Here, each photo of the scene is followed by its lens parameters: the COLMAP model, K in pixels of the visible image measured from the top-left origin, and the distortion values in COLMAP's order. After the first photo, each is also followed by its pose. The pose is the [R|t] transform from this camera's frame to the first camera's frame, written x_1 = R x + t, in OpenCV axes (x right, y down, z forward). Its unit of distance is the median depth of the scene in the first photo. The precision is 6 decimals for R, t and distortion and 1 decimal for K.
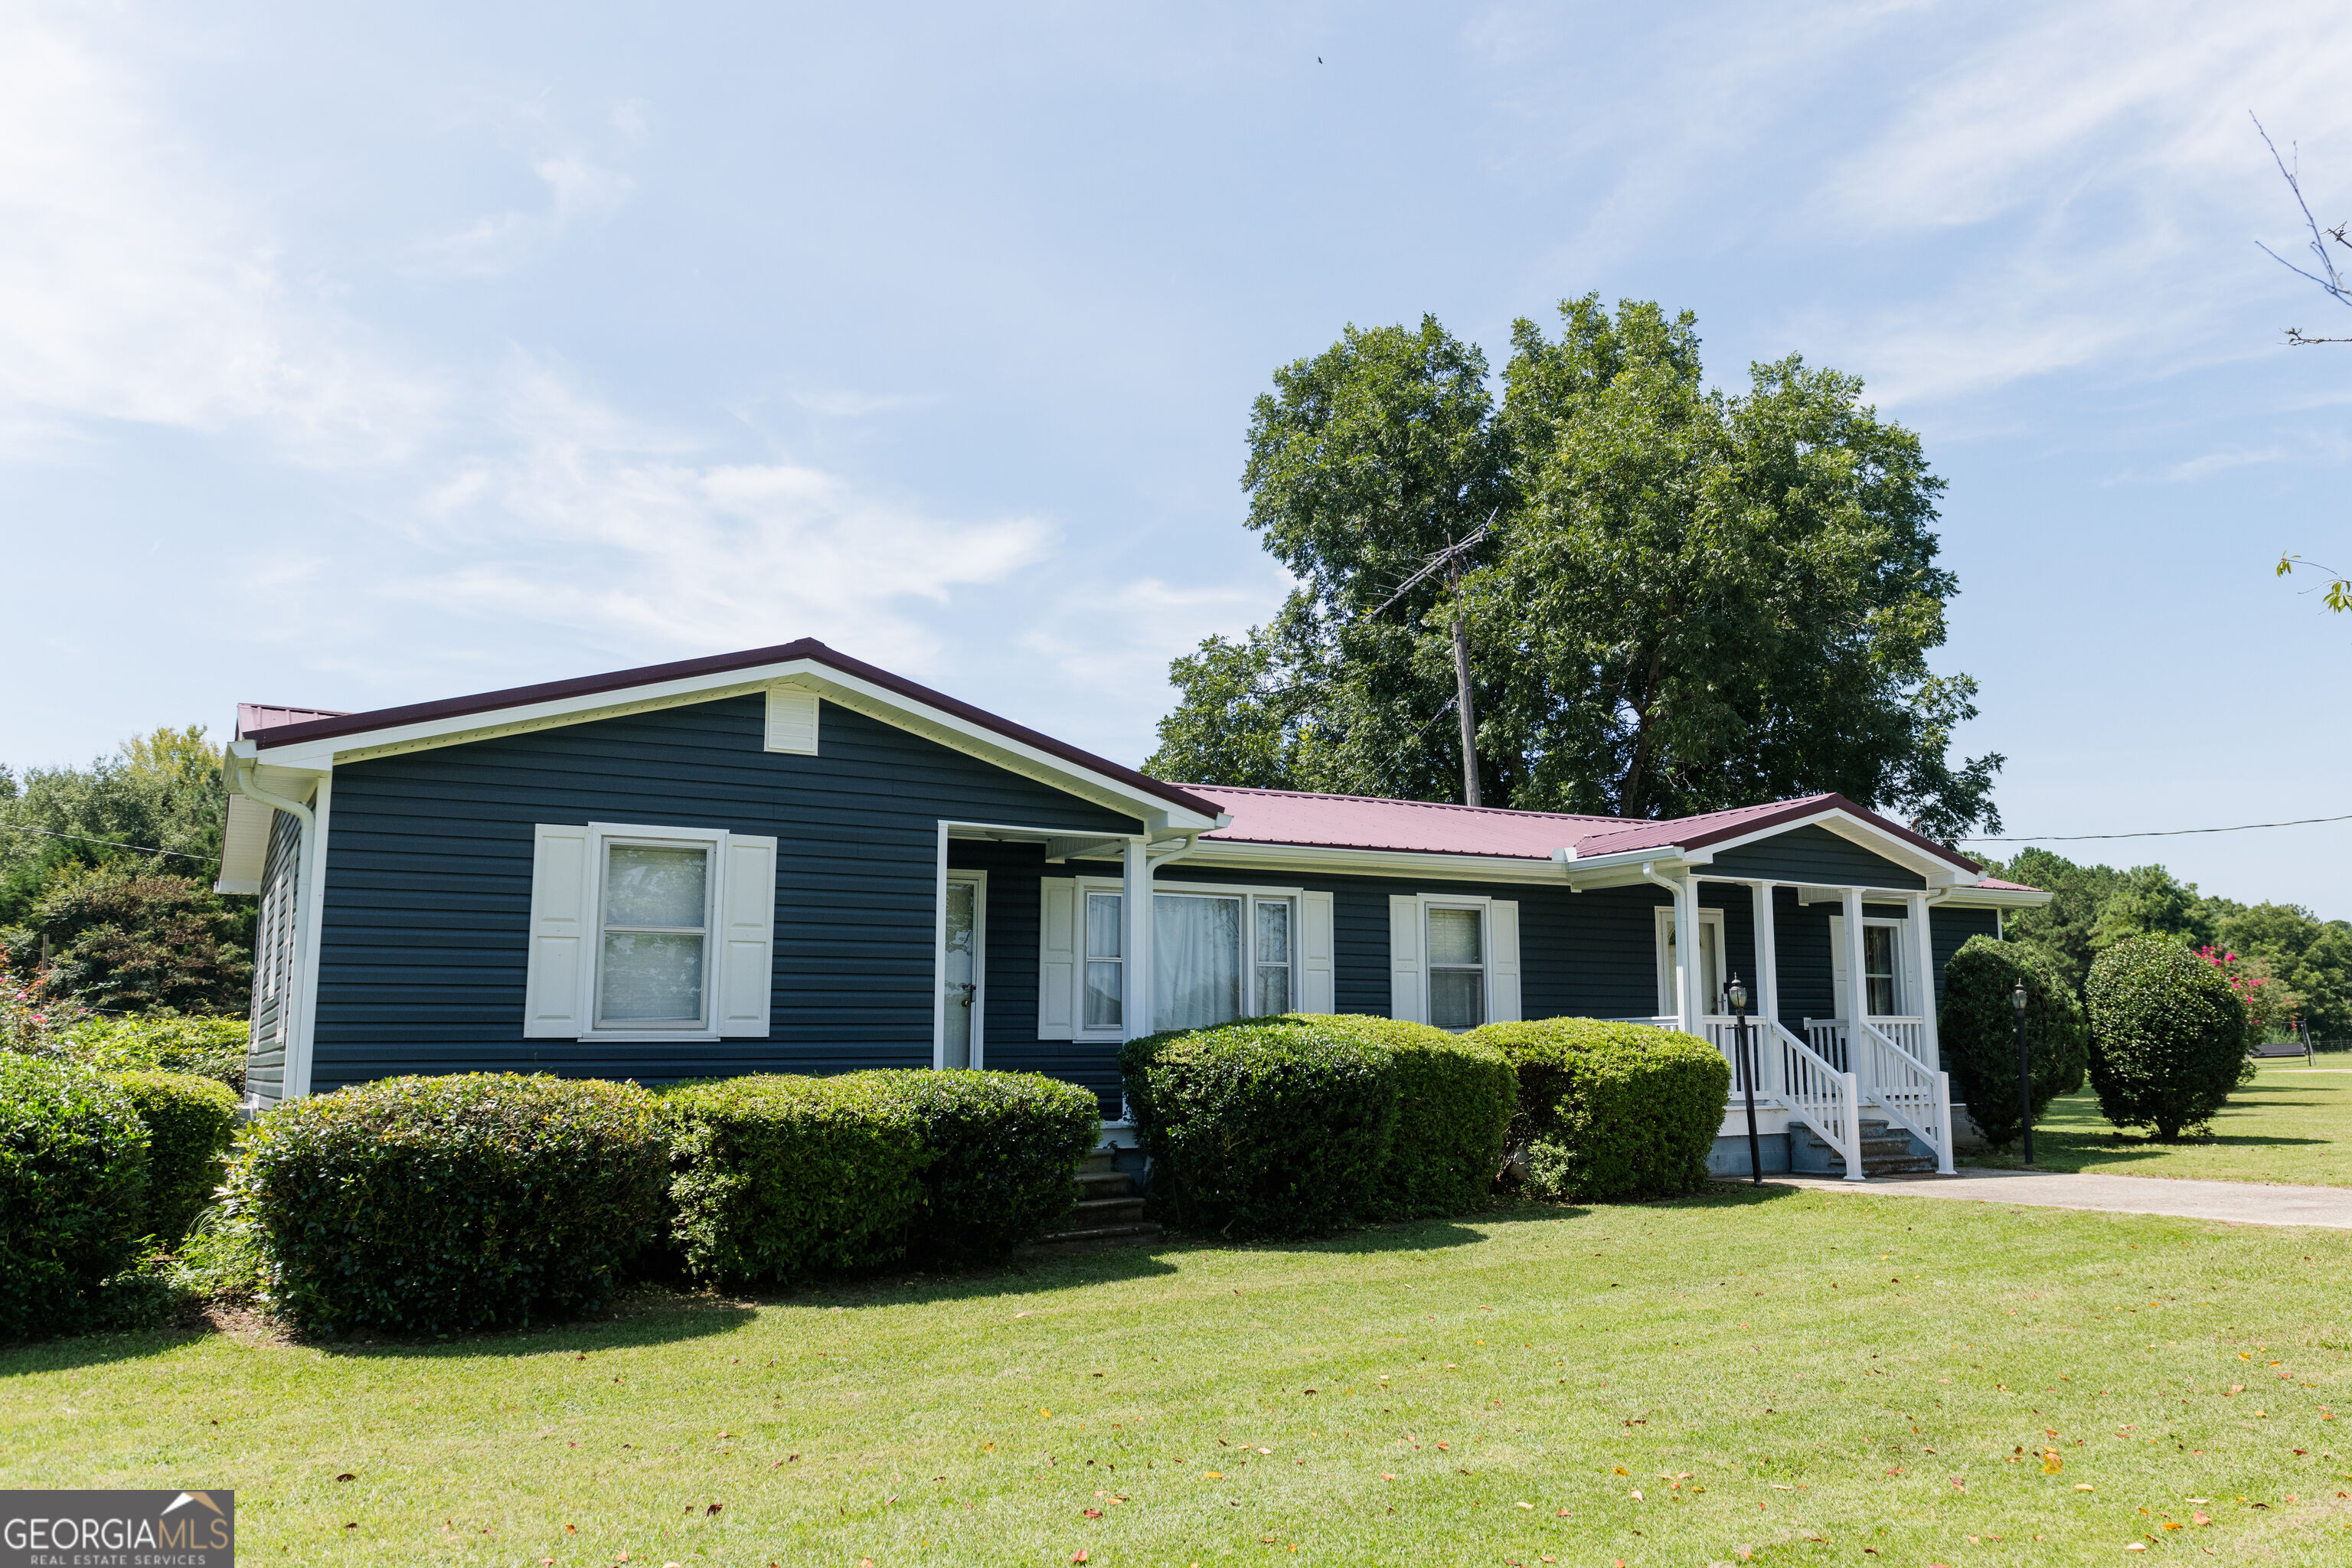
lens RADIAL K [[1806.9, 0, 1354.0], [0, 1806.9, 790.1], [0, 0, 1]] dist [-0.003214, -0.000905]
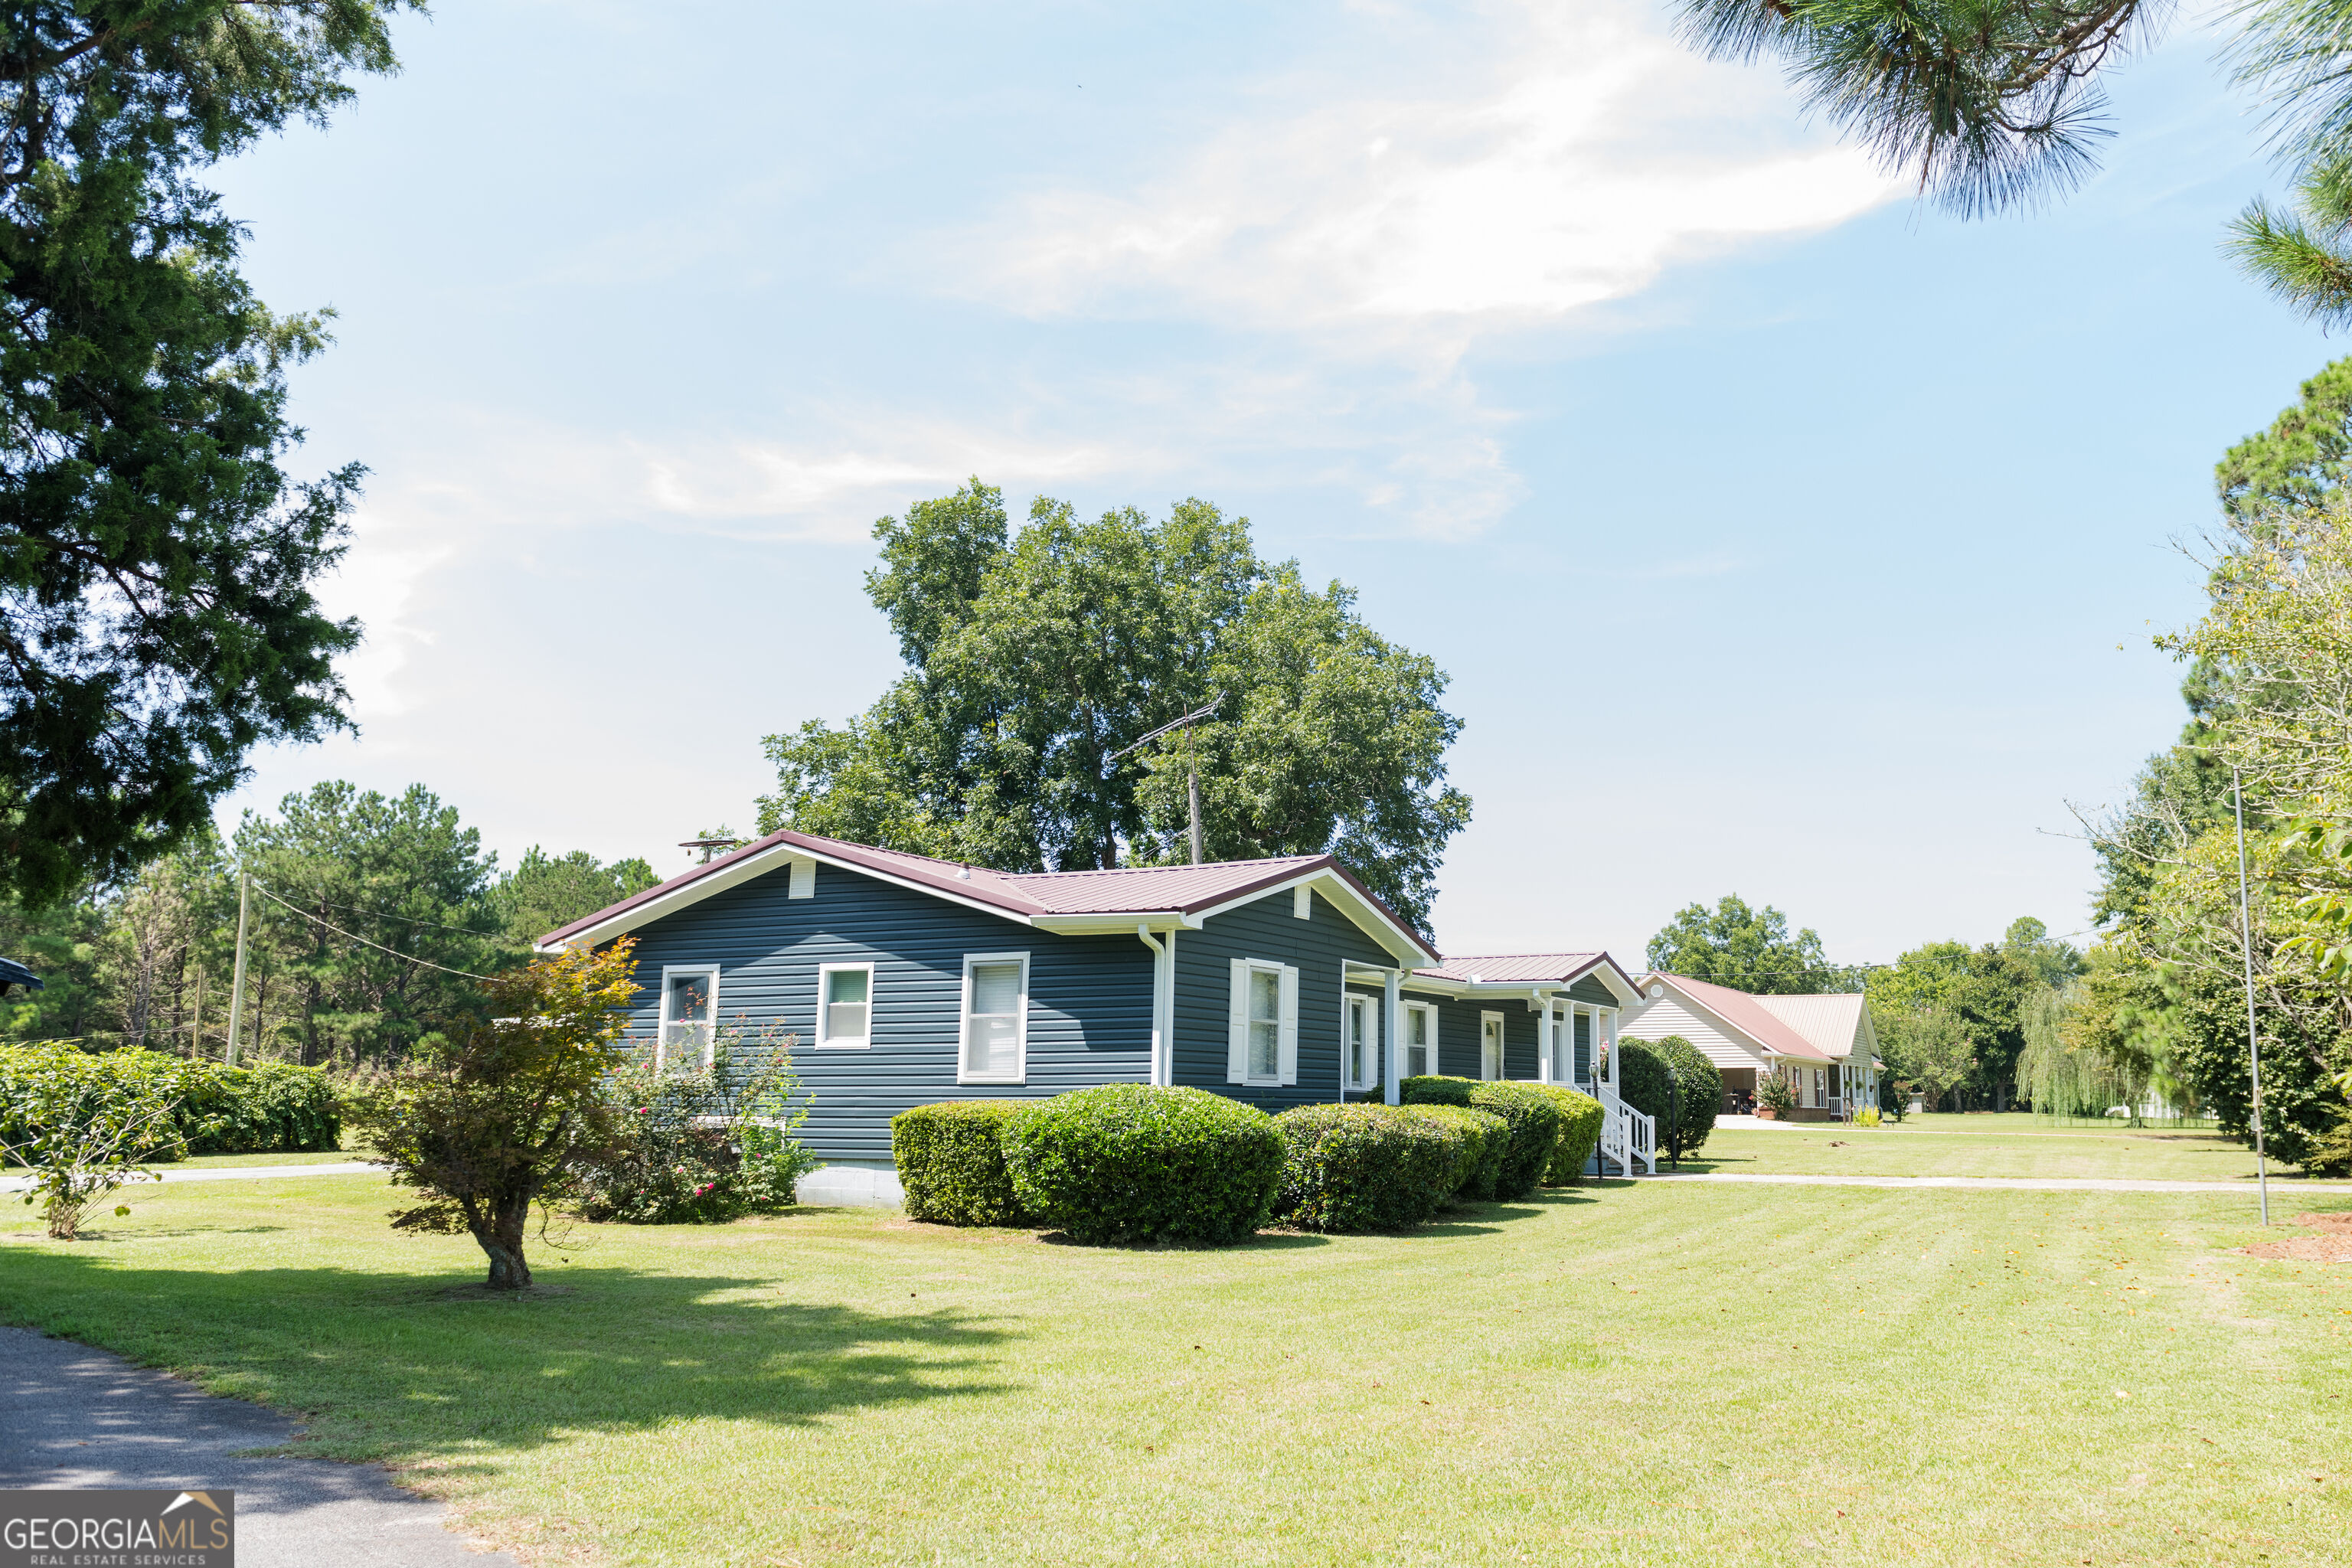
lens RADIAL K [[1884.9, 0, 1321.8], [0, 1884.9, 785.0], [0, 0, 1]] dist [0.002157, 0.084100]
pose [[0.871732, 0.110575, 0.477344, -0.973390], [-0.098530, 0.993863, -0.050287, -0.048370], [-0.479975, -0.003196, 0.877276, -0.463316]]
